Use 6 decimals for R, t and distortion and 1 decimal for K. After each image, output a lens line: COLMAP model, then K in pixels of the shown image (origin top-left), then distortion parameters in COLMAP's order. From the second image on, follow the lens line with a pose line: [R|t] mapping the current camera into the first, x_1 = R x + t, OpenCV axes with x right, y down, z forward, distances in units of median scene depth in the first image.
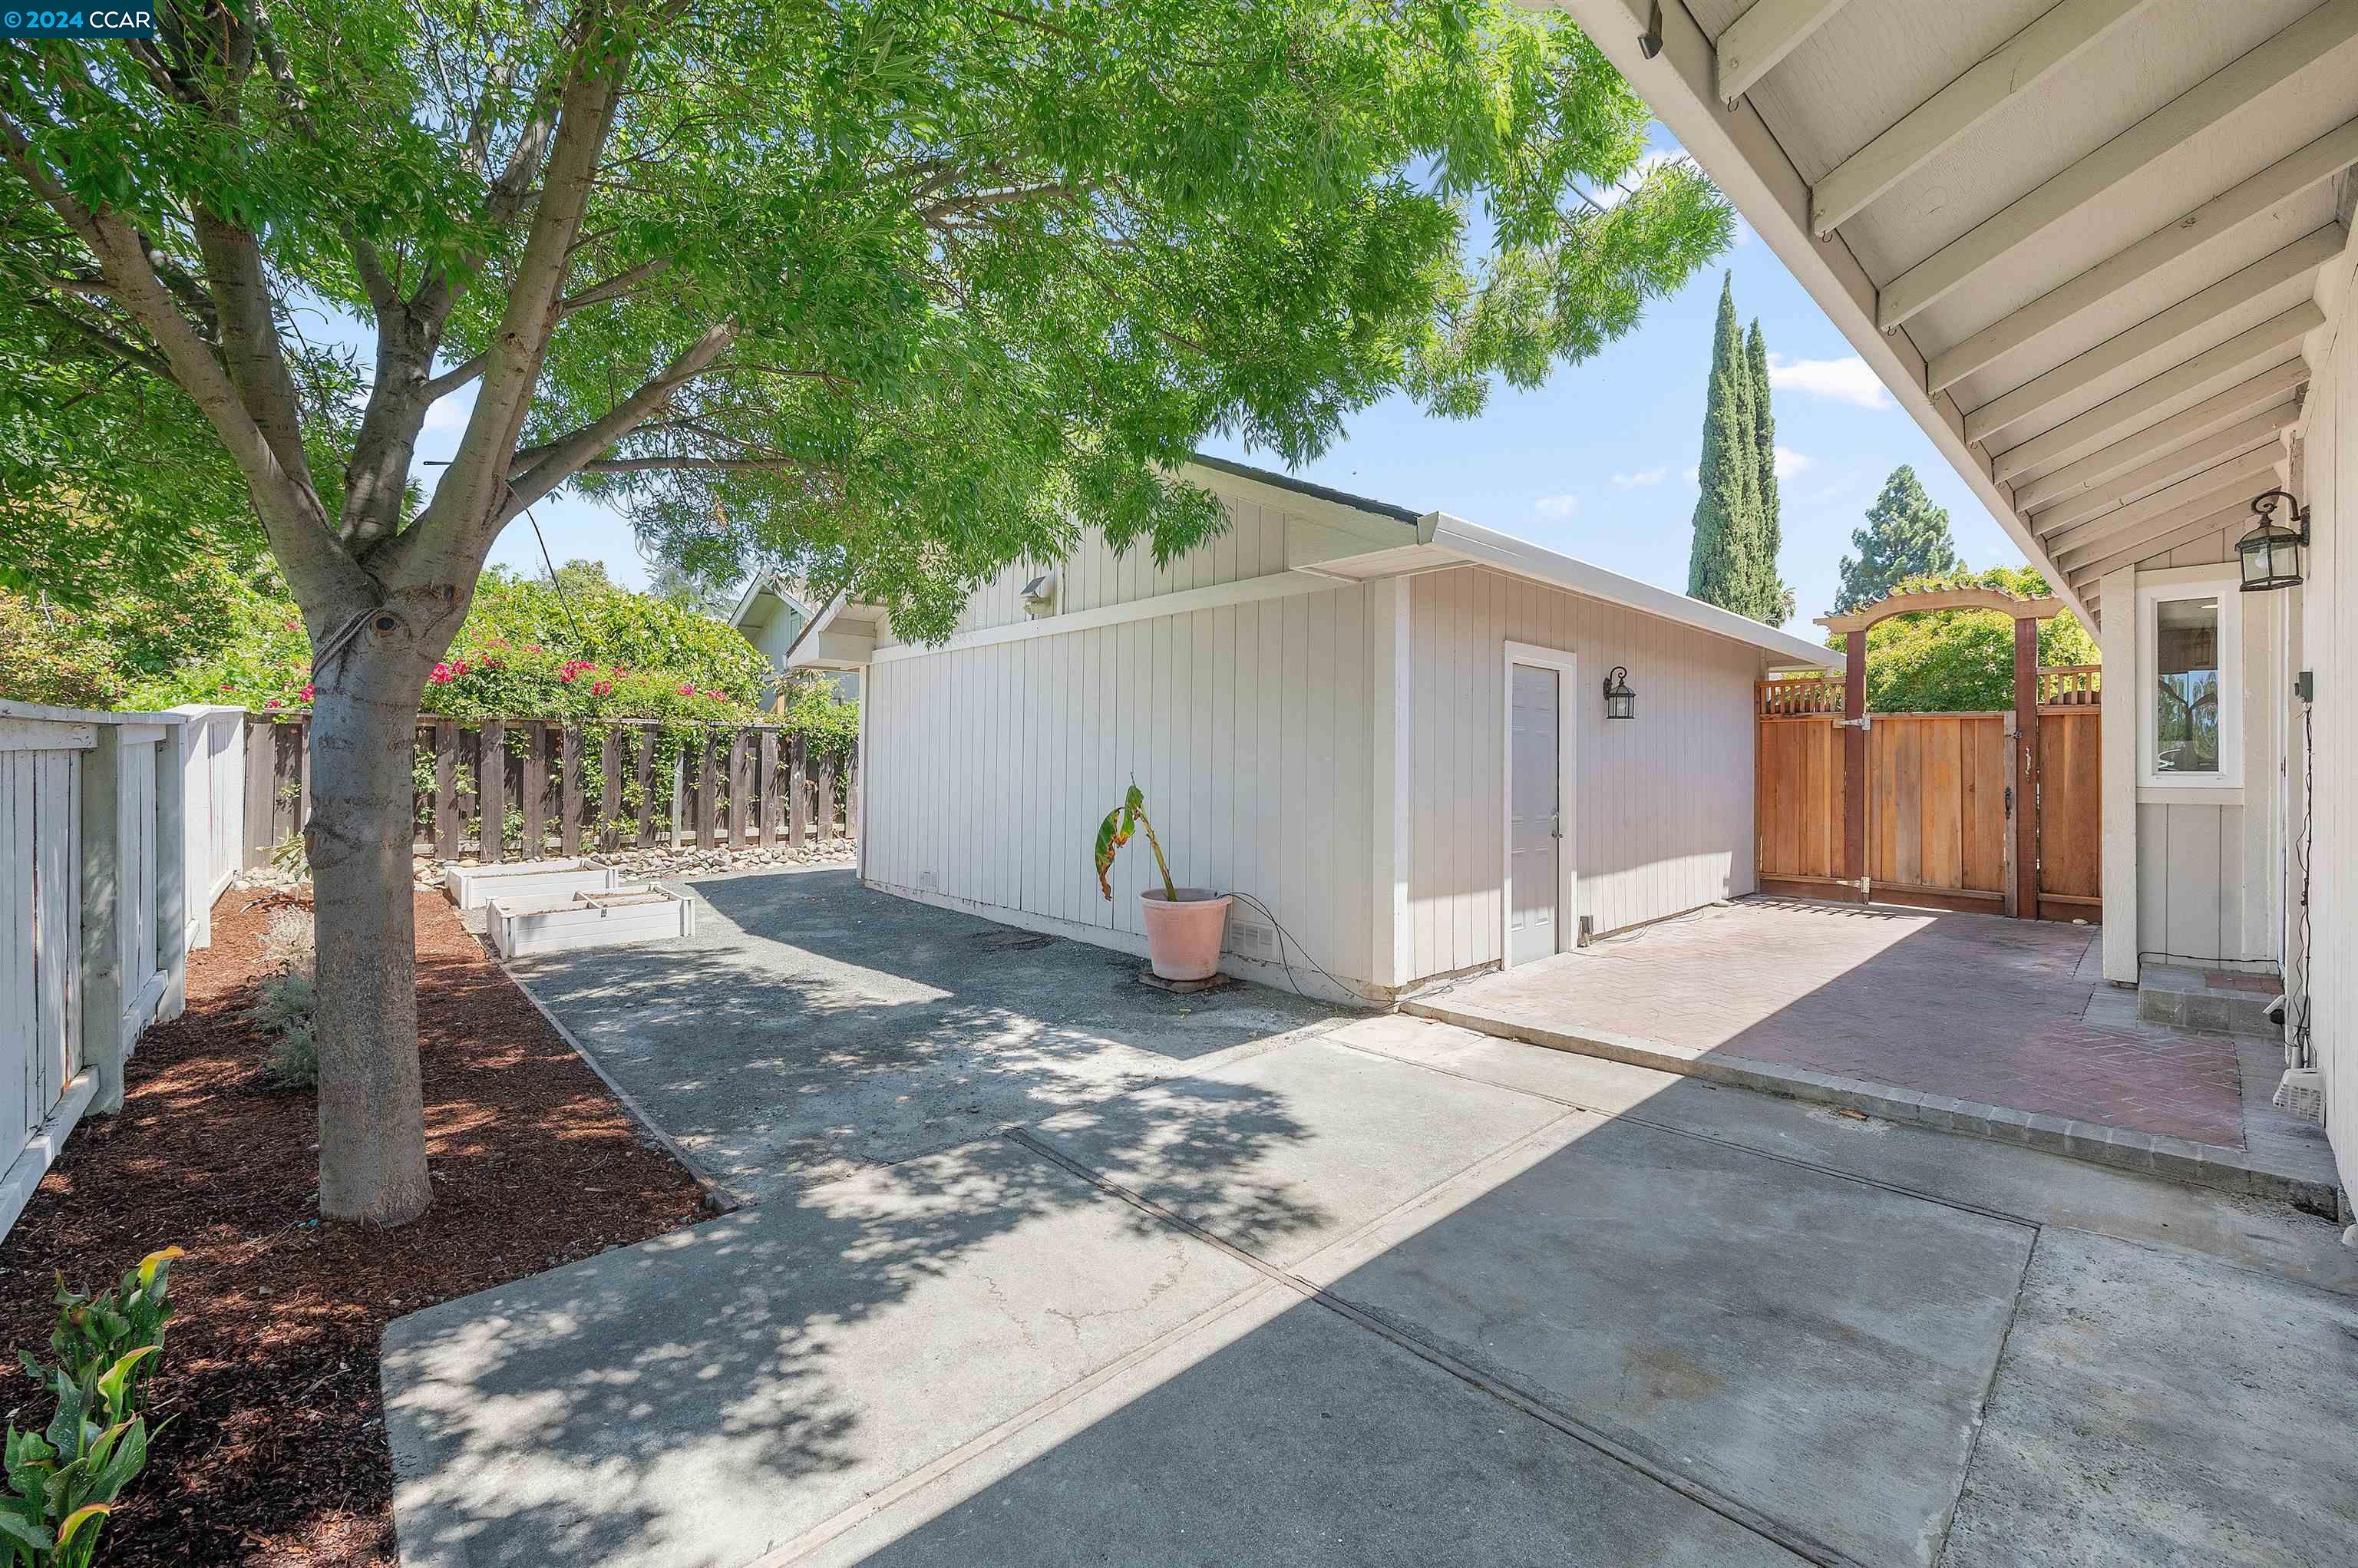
lens RADIAL K [[936.1, 0, 1186.7], [0, 936.1, 773.2], [0, 0, 1]] dist [-0.002591, 0.001860]
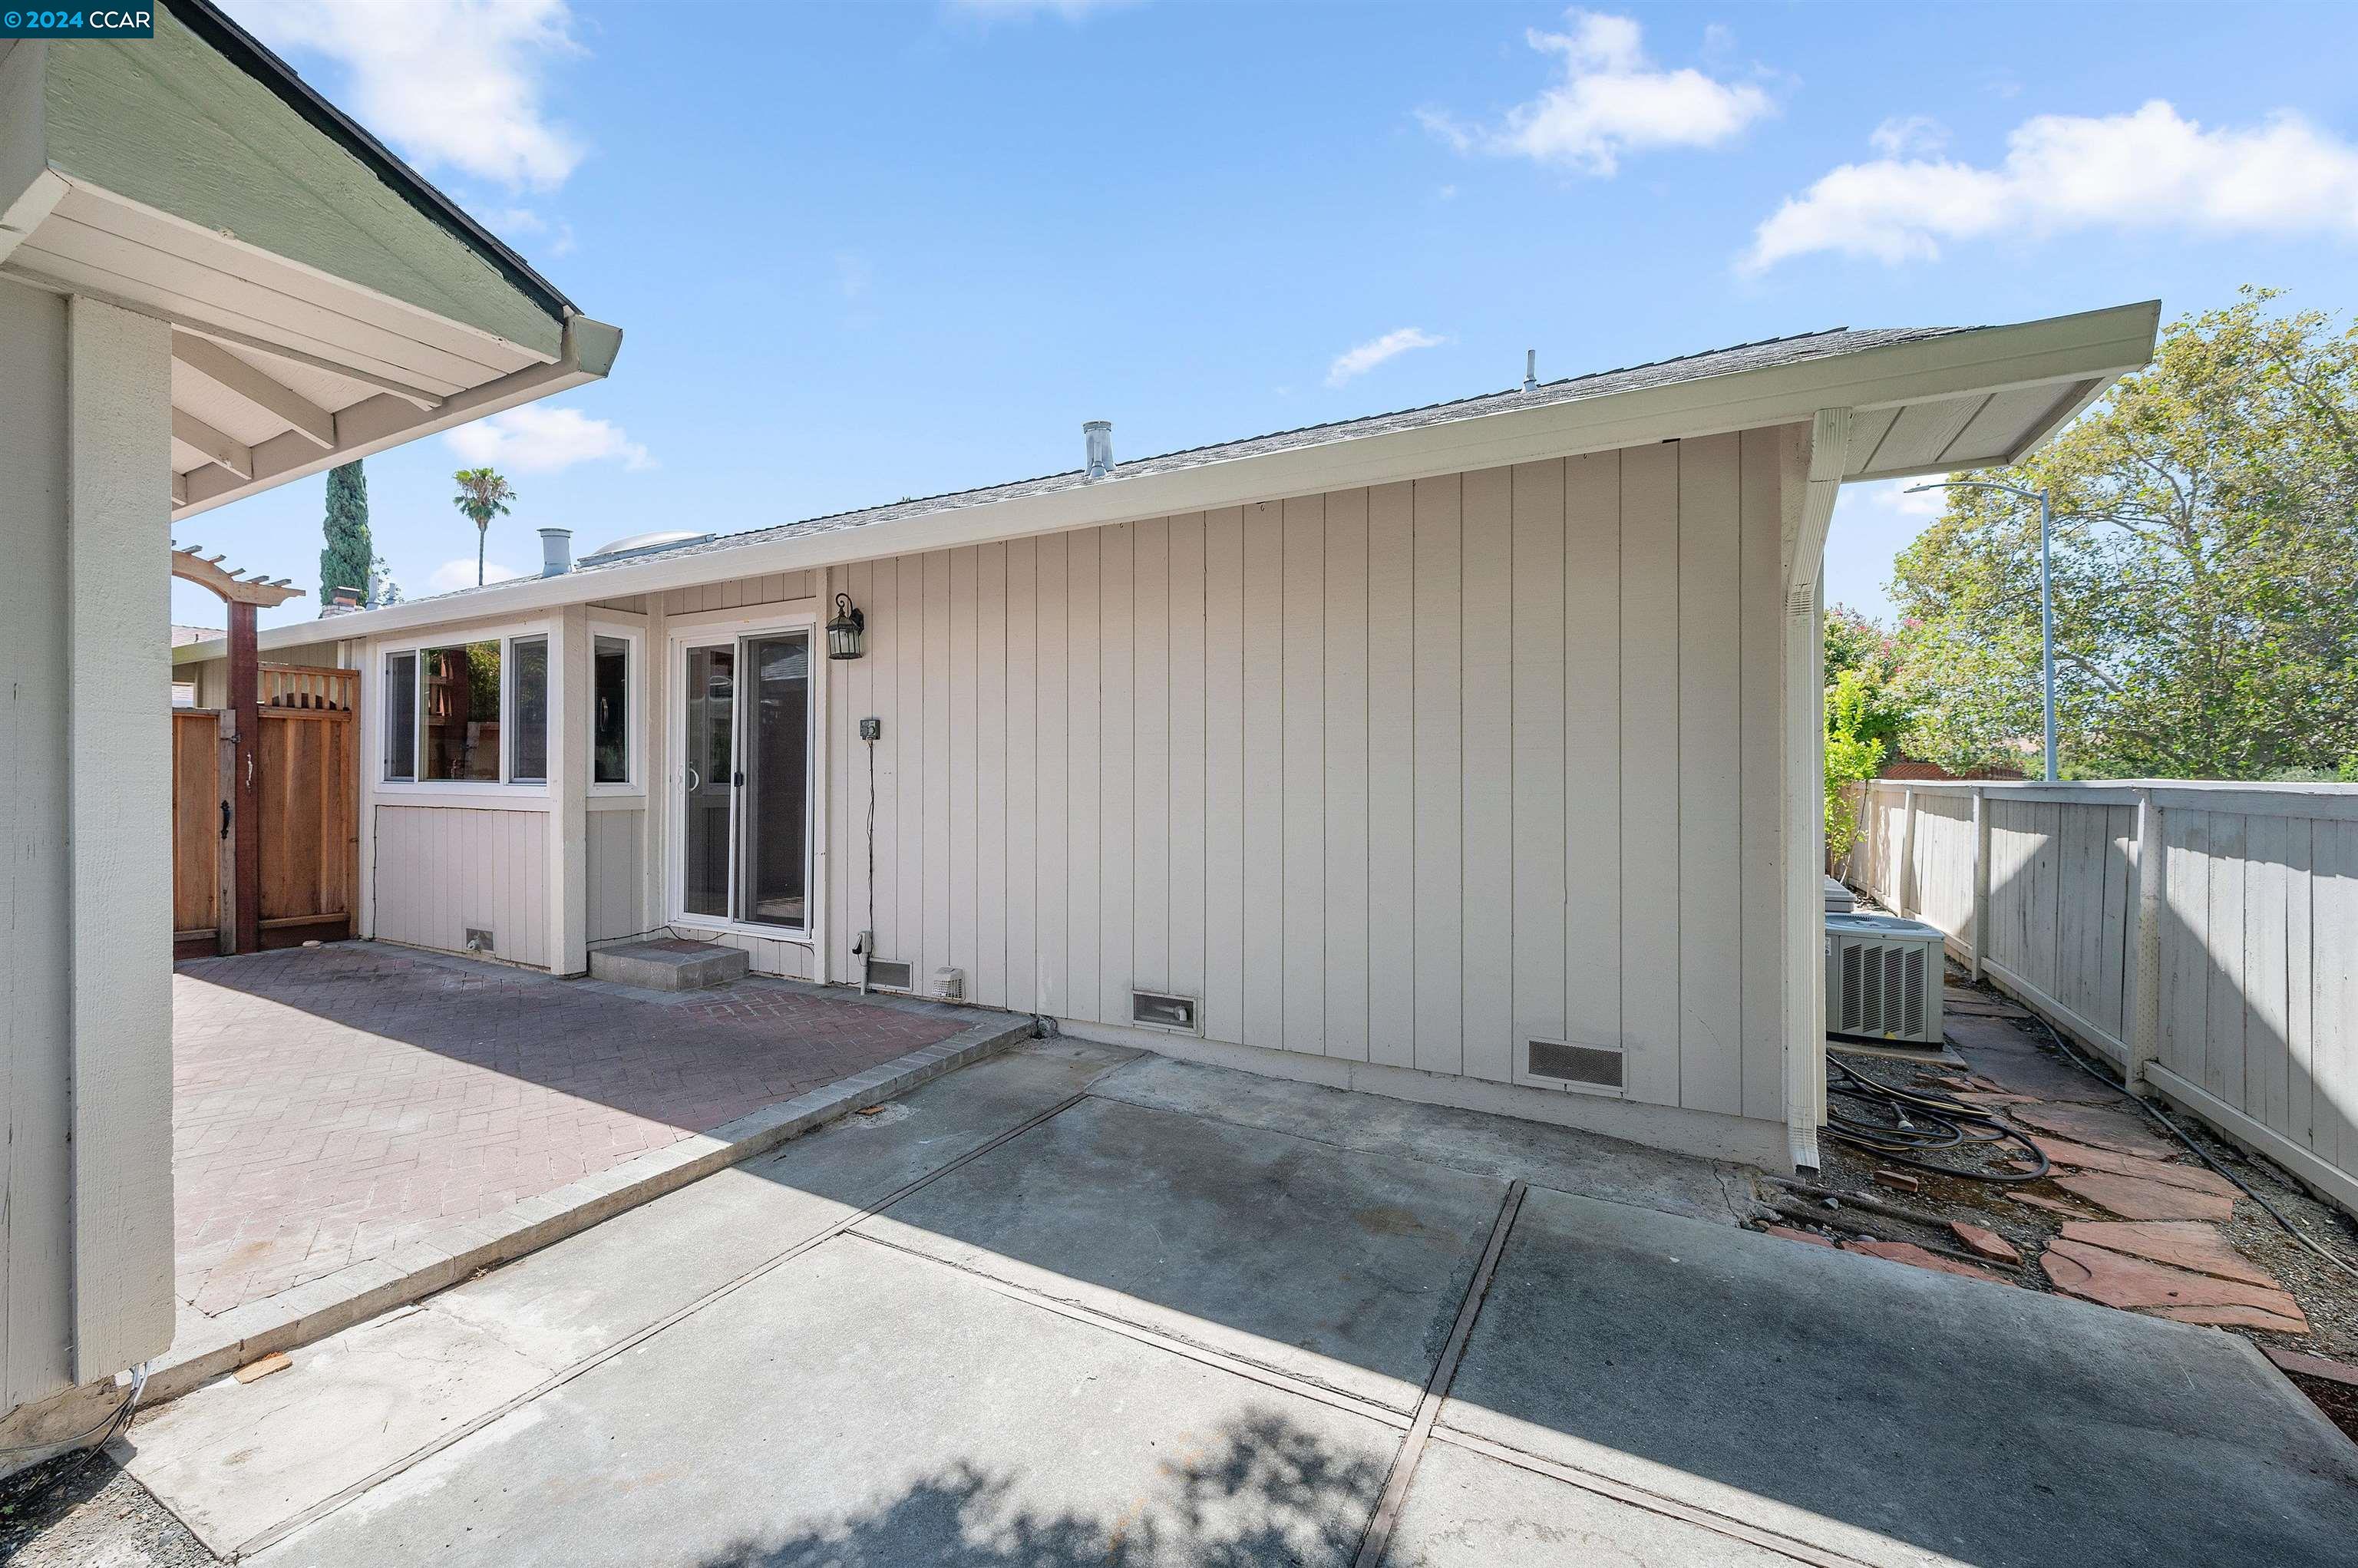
lens RADIAL K [[936.1, 0, 1179.2], [0, 936.1, 775.4], [0, 0, 1]] dist [-0.002591, 0.001860]
pose [[-0.327650, -0.004633, 0.944788, -0.680049], [-0.000039, 0.999988, 0.004890, -0.040832], [-0.944799, 0.001565, -0.327646, 1.670434]]
